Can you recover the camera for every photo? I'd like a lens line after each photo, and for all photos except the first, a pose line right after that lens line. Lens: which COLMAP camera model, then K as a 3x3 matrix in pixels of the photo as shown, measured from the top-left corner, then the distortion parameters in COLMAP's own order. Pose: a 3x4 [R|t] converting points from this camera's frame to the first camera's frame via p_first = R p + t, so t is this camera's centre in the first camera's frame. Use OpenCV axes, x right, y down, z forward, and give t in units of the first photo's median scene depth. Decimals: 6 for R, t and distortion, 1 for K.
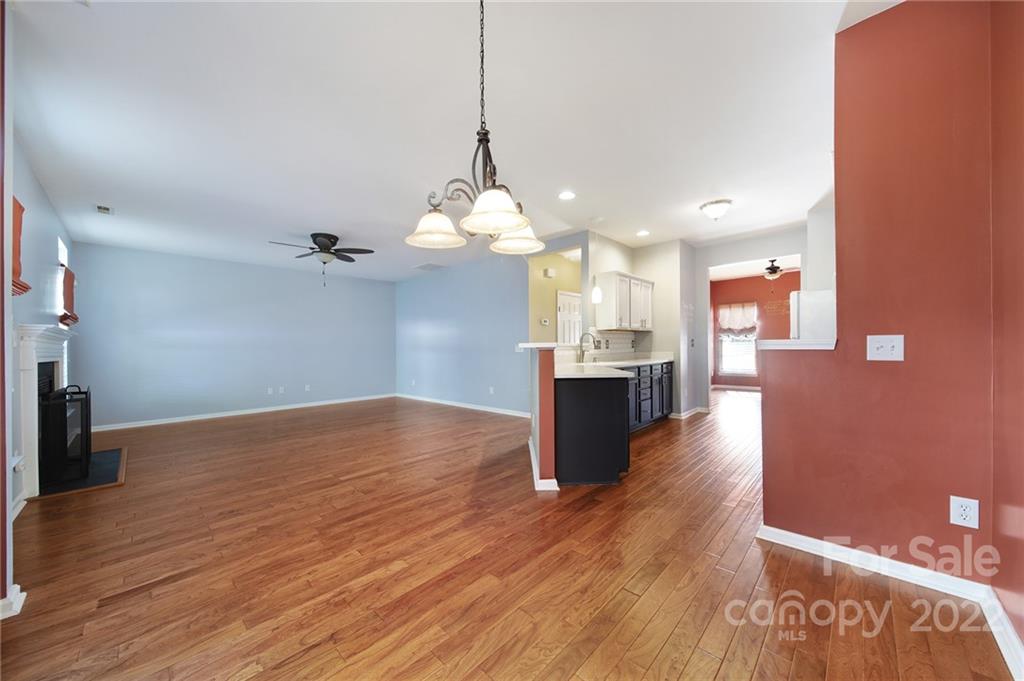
lens RADIAL K [[358.7, 0, 510.9], [0, 358.7, 342.8], [0, 0, 1]] dist [-0.002805, -0.000616]
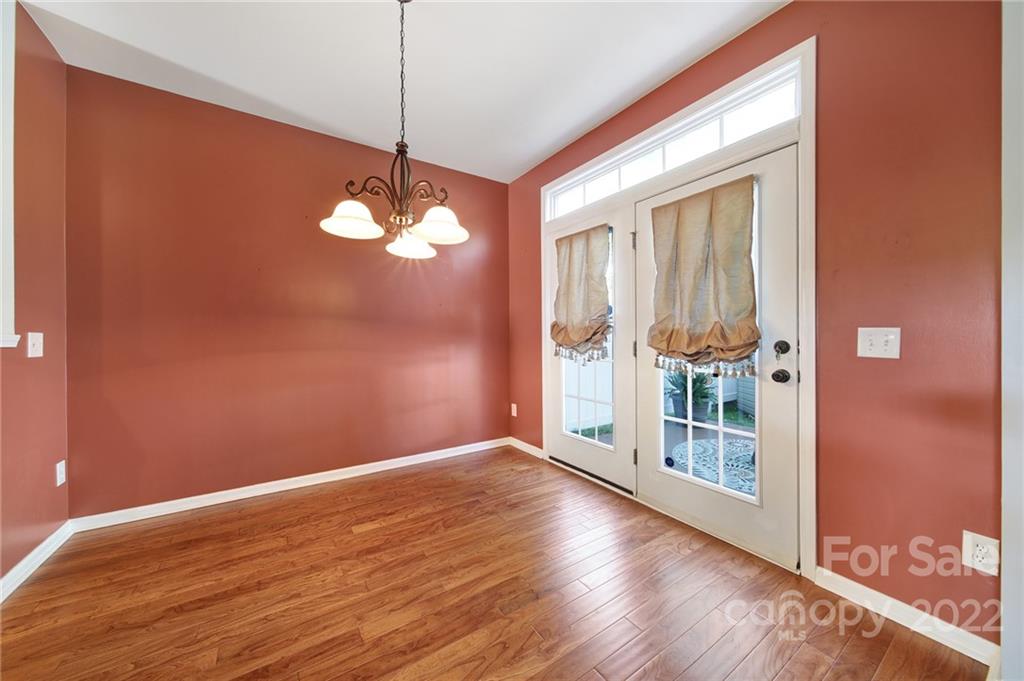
lens RADIAL K [[358.7, 0, 510.9], [0, 358.7, 342.8], [0, 0, 1]] dist [-0.002805, -0.000616]
pose [[-0.977245, 0.009712, 0.211893, -0.585227], [0.010378, 0.999944, 0.002034, 0.019874], [-0.211861, 0.004187, -0.977291, 1.853723]]
